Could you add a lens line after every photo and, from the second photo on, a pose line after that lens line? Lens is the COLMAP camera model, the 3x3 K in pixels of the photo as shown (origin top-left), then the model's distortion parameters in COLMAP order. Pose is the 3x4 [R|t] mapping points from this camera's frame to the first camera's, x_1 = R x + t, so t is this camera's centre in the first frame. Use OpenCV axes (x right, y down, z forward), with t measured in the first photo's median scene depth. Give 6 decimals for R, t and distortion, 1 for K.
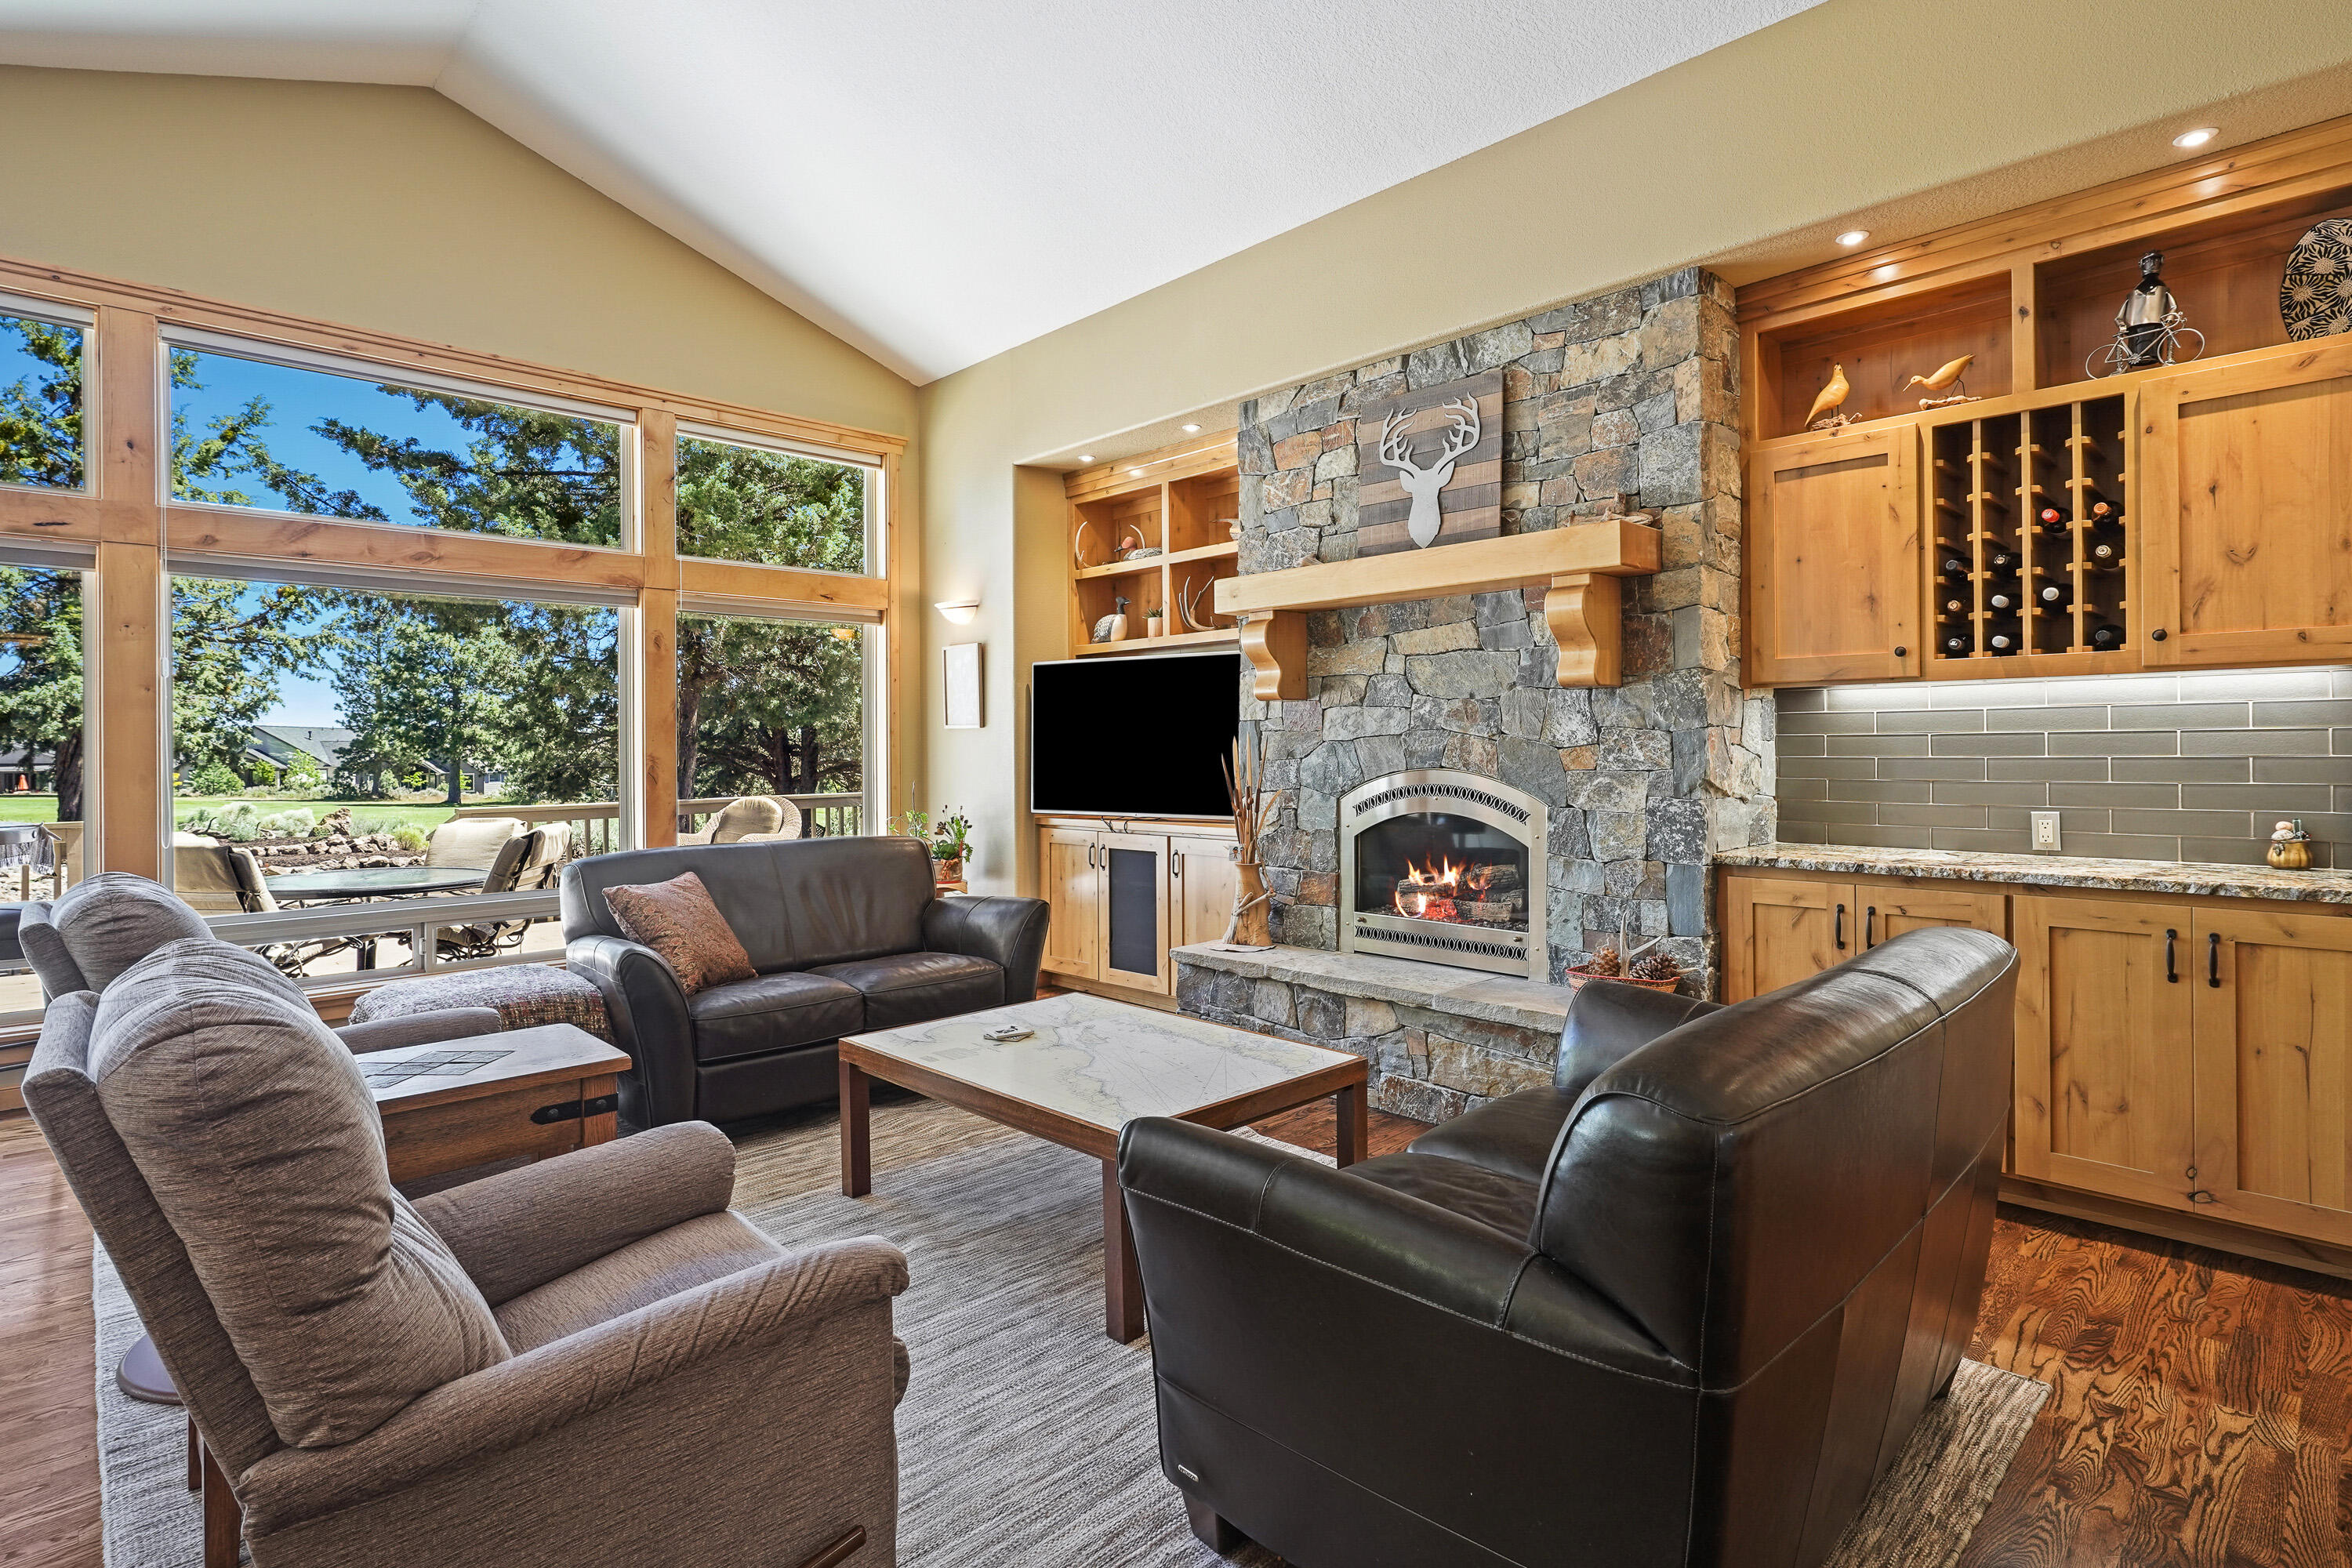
lens RADIAL K [[1167.0, 0, 1192.2], [0, 1167.0, 752.5], [0, 0, 1]] dist [-0.011409, 0.007849]
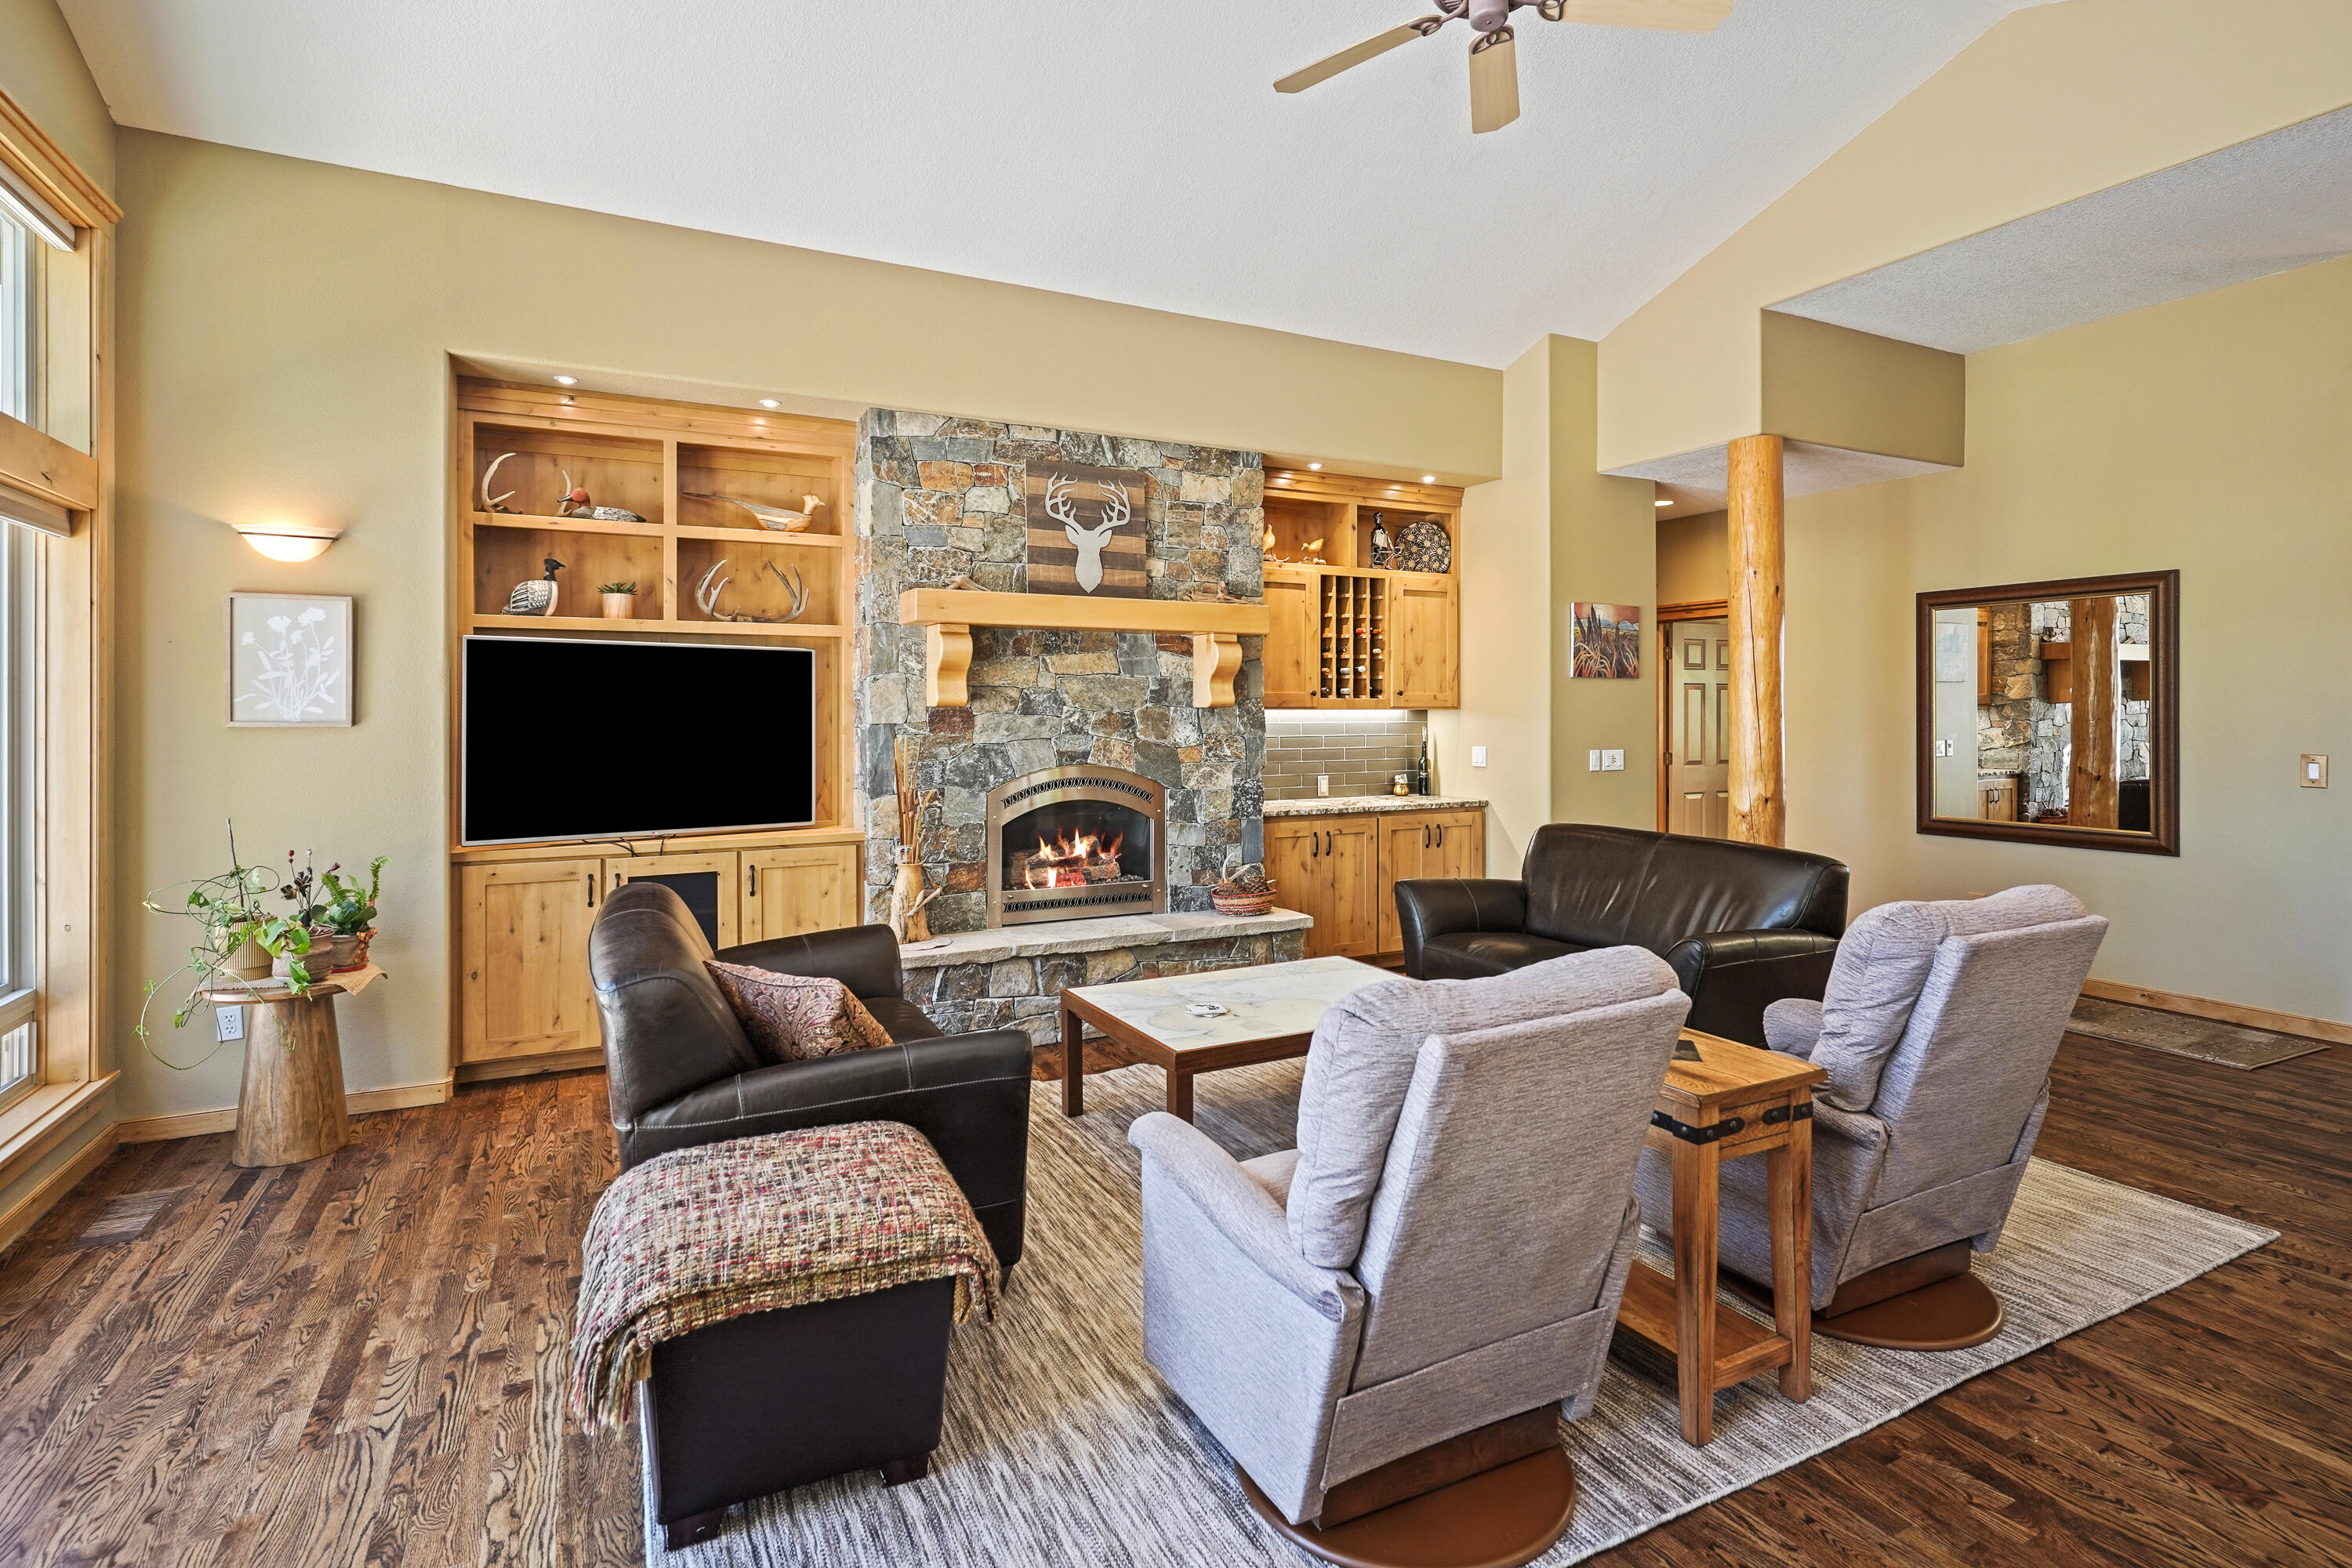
lens RADIAL K [[1151.4, 0, 1183.0], [0, 1151.4, 725.2], [0, 0, 1]] dist [-0.012737, 0.008953]
pose [[0.294356, -0.003527, 0.955689, -0.889901], [0.002586, 0.999992, 0.002894, -0.030754], [-0.955692, 0.001619, 0.294363, 0.489367]]
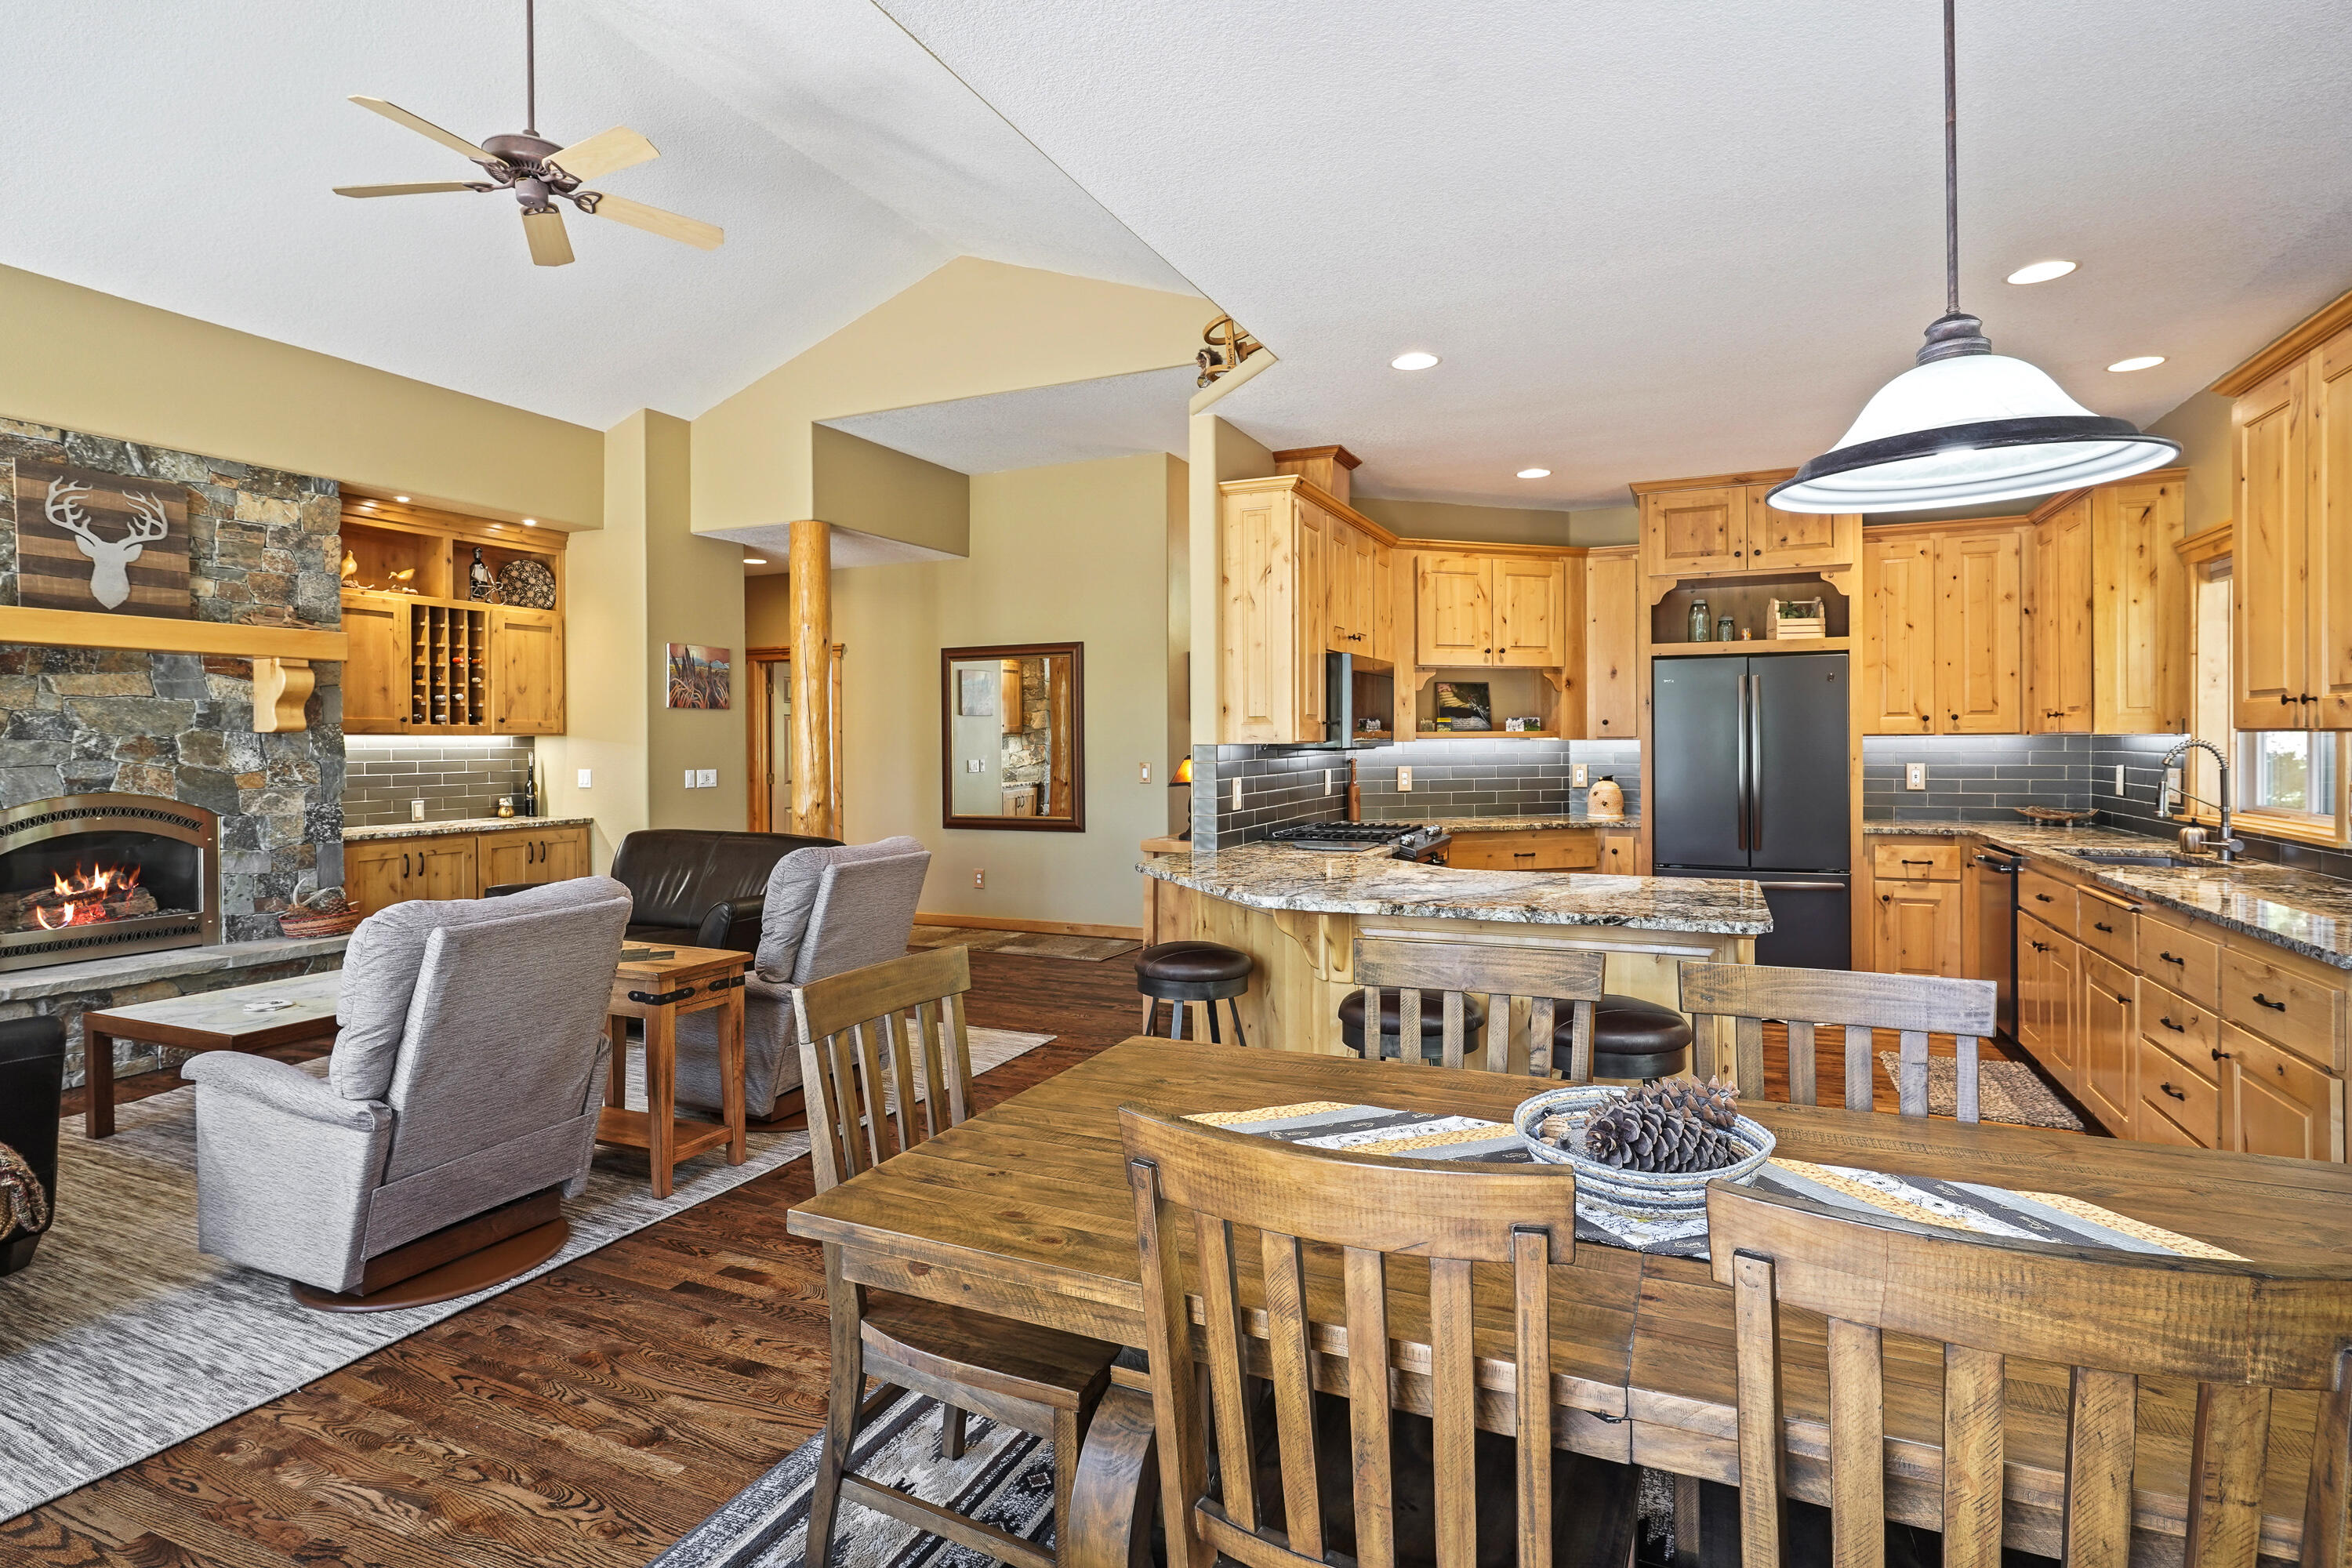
lens RADIAL K [[1167.9, 0, 1168.6], [0, 1167.9, 750.4], [0, 0, 1]] dist [-0.008874, 0.007242]
pose [[-0.362395, 0.003431, 0.932018, -1.193503], [0.012148, 0.999926, 0.001042, -0.017017], [-0.931945, 0.011700, -0.362410, 0.391087]]
